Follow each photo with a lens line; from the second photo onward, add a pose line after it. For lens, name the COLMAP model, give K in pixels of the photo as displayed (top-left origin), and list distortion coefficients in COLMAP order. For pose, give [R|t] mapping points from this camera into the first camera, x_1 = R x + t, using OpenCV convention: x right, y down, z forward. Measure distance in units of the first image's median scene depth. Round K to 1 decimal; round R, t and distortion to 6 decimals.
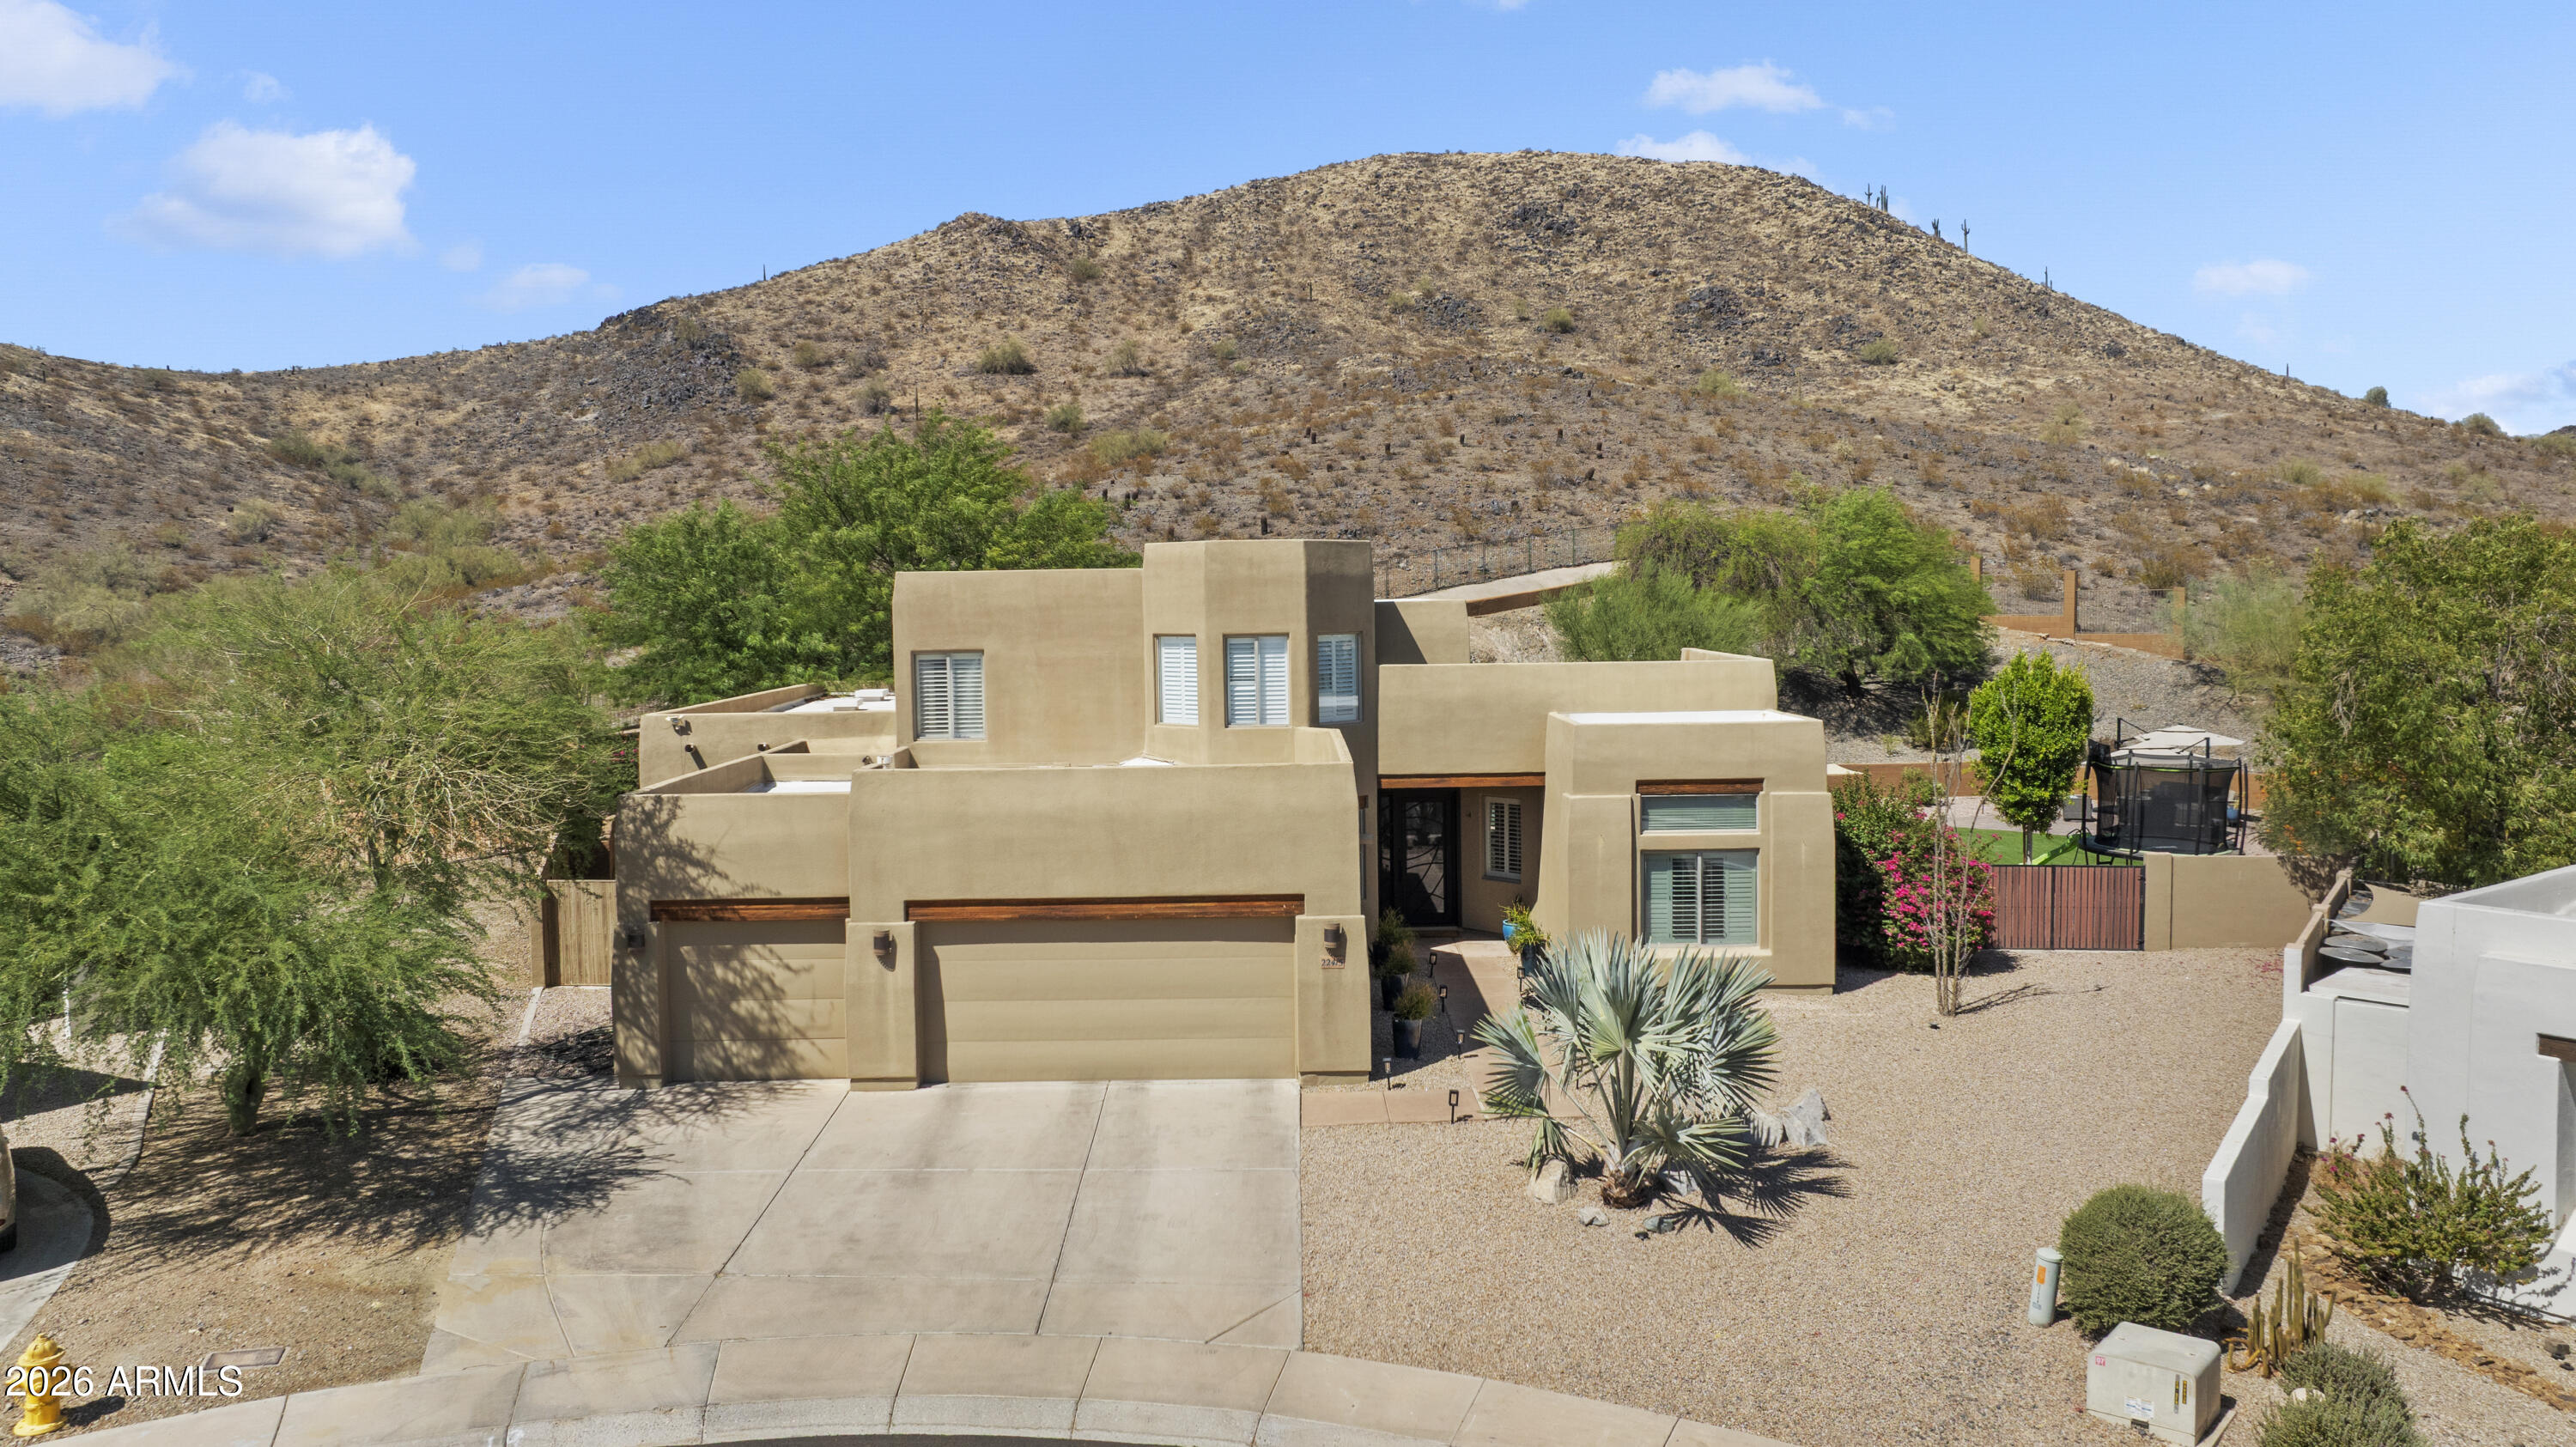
lens RADIAL K [[1852.2, 0, 1288.0], [0, 1852.2, 723.5], [0, 0, 1]] dist [-0.017517, -0.000553]
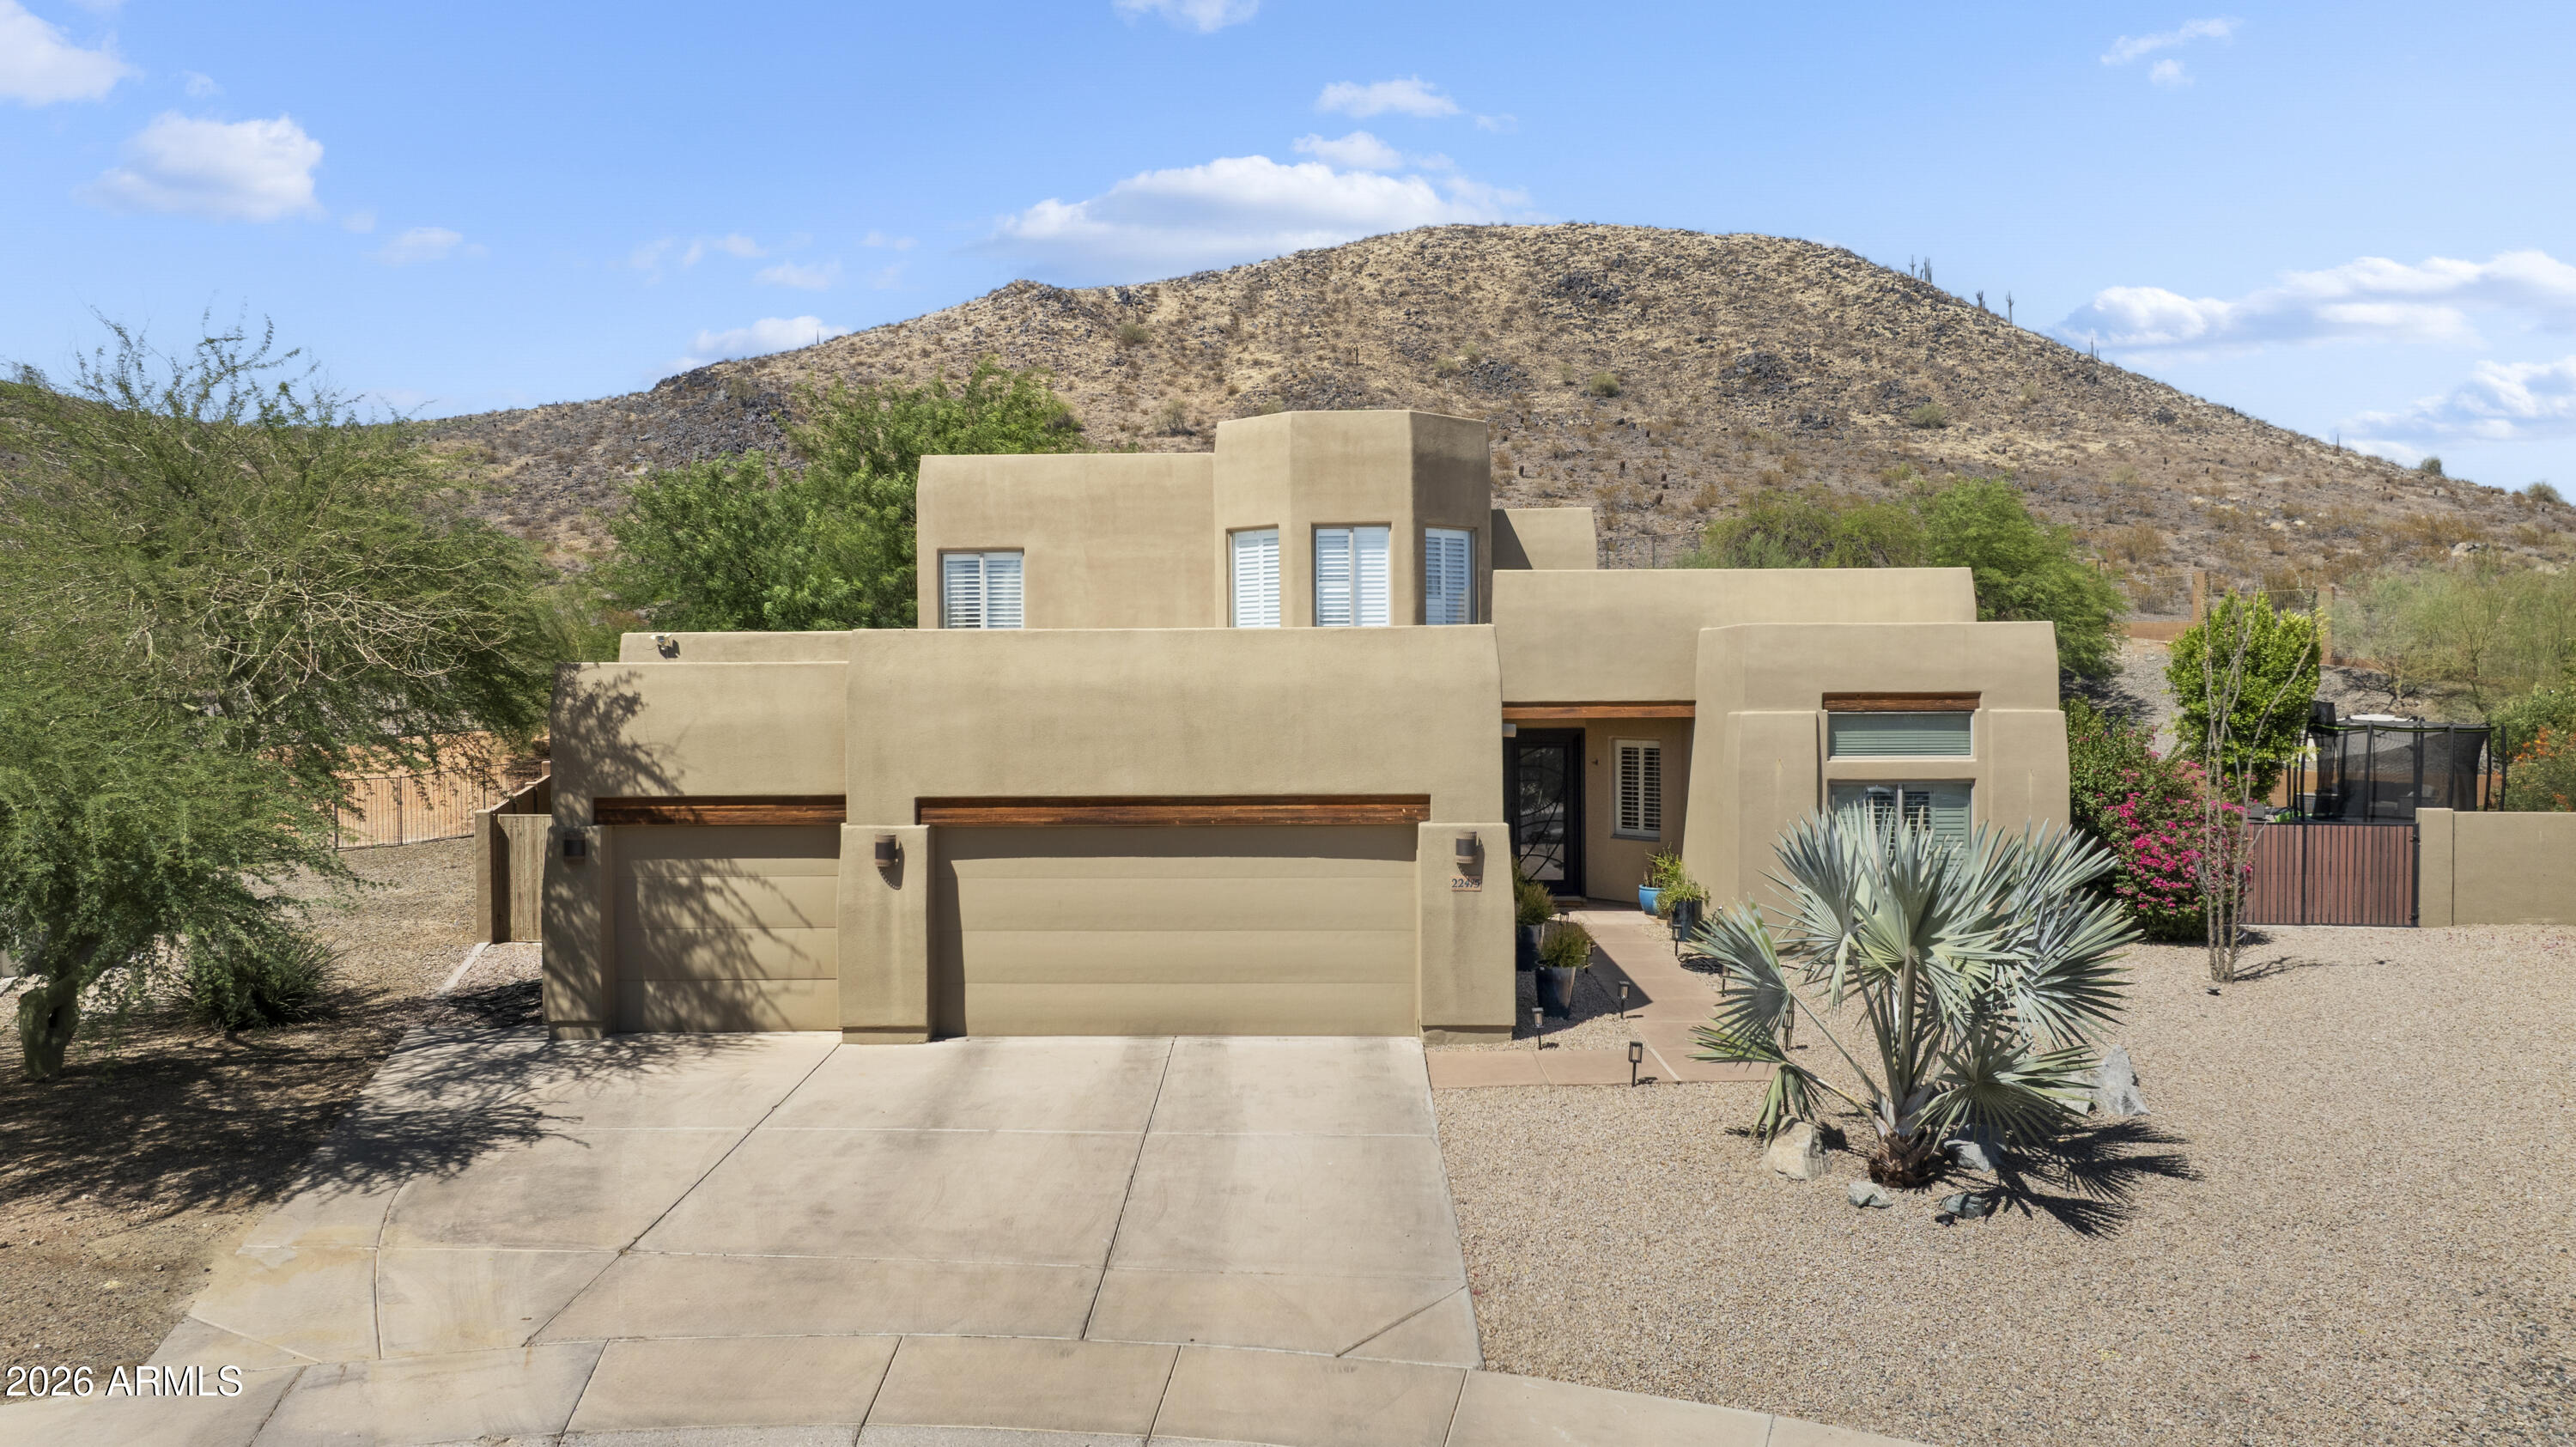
lens RADIAL K [[1852.2, 0, 1288.0], [0, 1852.2, 723.5], [0, 0, 1]] dist [-0.017517, -0.000553]
pose [[0.999697, 0.008082, -0.023245, -0.032806], [-0.008864, 0.999391, -0.033742, 0.088823], [0.022958, 0.033938, 0.999160, 0.224148]]
